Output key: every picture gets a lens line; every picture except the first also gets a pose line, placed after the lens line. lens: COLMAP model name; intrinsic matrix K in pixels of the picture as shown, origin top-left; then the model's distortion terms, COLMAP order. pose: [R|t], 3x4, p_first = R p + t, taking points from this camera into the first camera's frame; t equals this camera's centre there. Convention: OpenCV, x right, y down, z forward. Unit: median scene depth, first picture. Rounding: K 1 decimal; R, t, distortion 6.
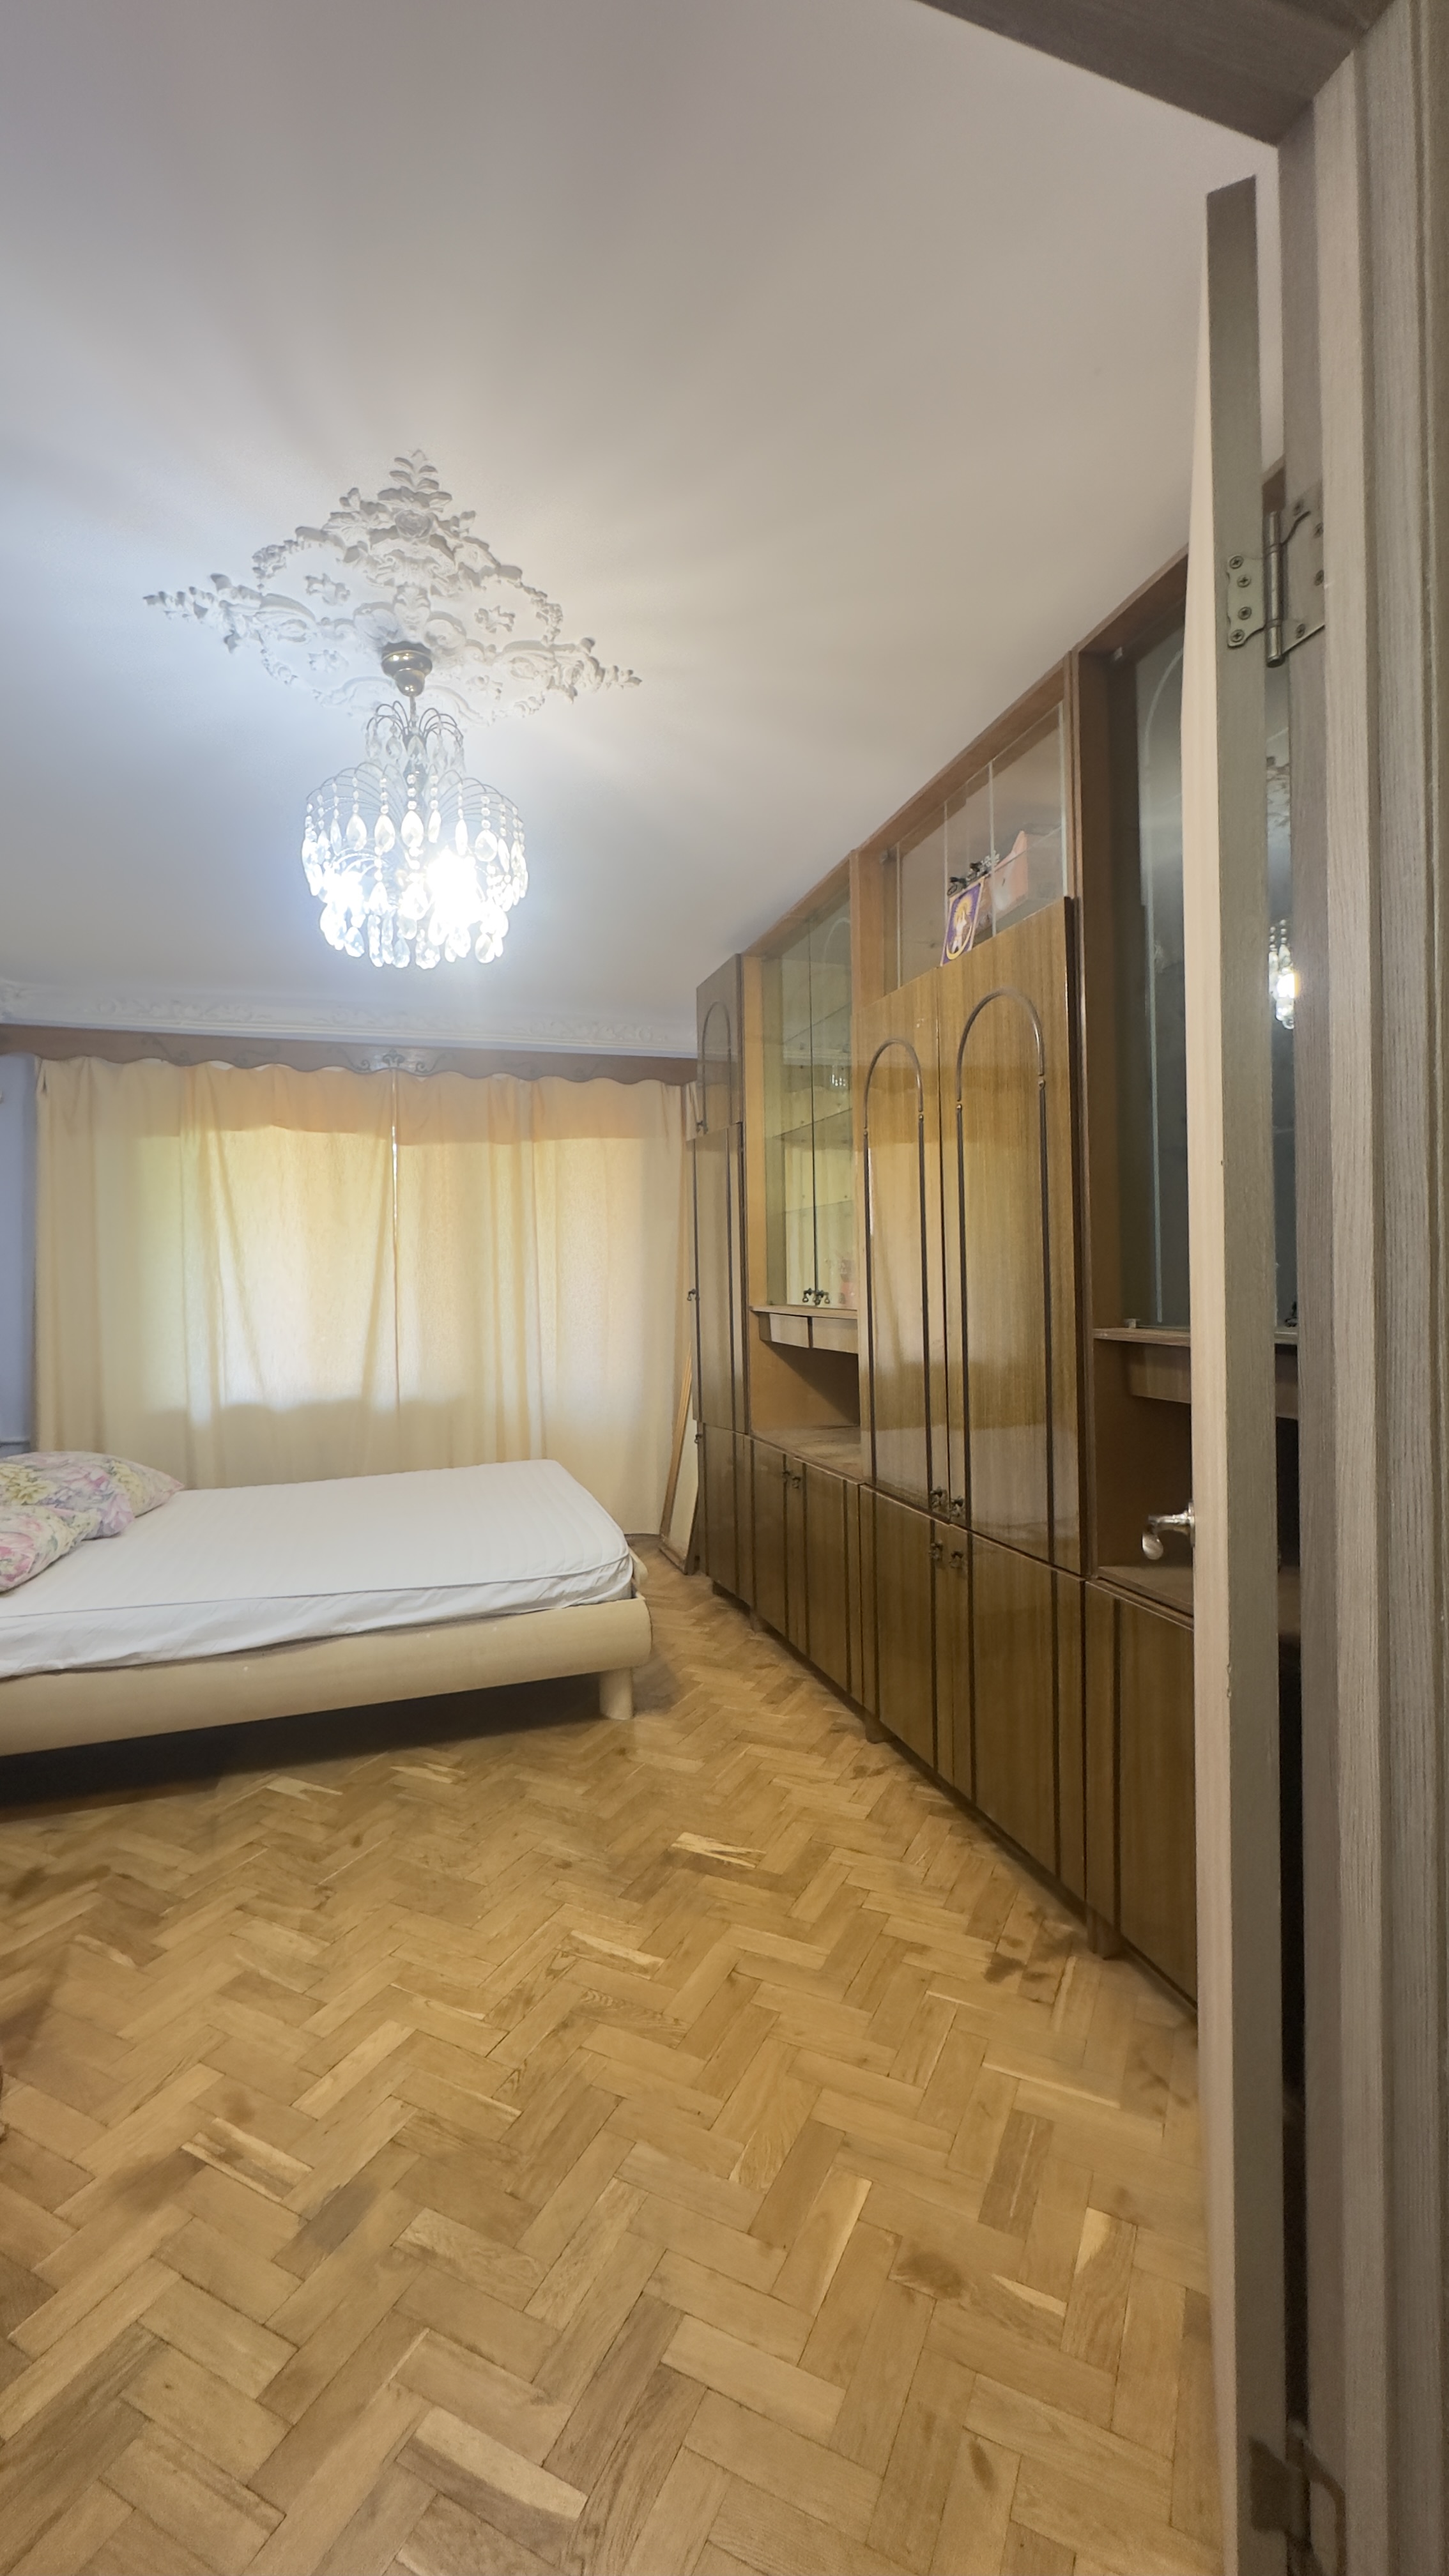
lens RADIAL K [[1036.1, 0, 734.1], [0, 1036.1, 1282.8], [0, 0, 1]] dist [-0.005011, 0.002075]
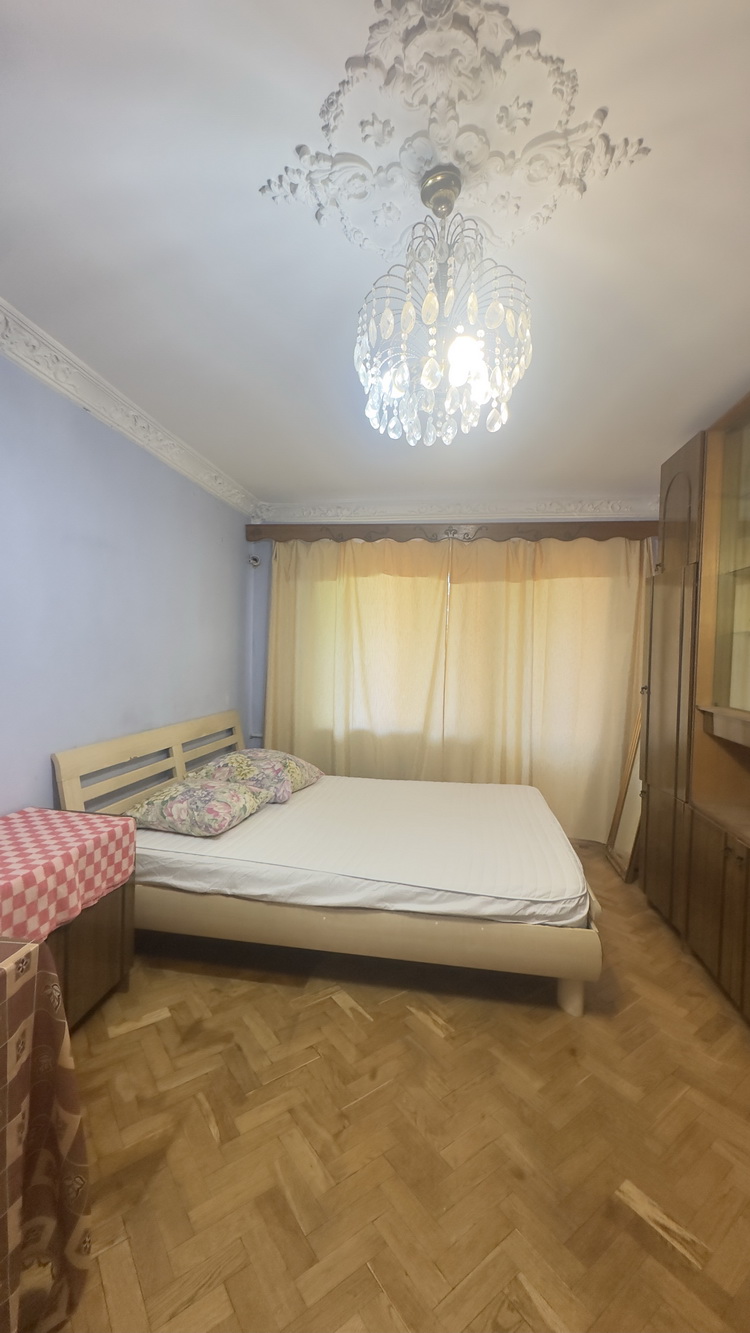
lens RADIAL K [[536.2, 0, 376.3], [0, 536.2, 663.6], [0, 0, 1]] dist [-0.005011, 0.002075]
pose [[0.886230, 0.055146, -0.459951, -0.047977], [-0.048033, 0.998476, 0.027164, -0.039675], [0.460749, -0.001981, 0.887528, 0.311537]]
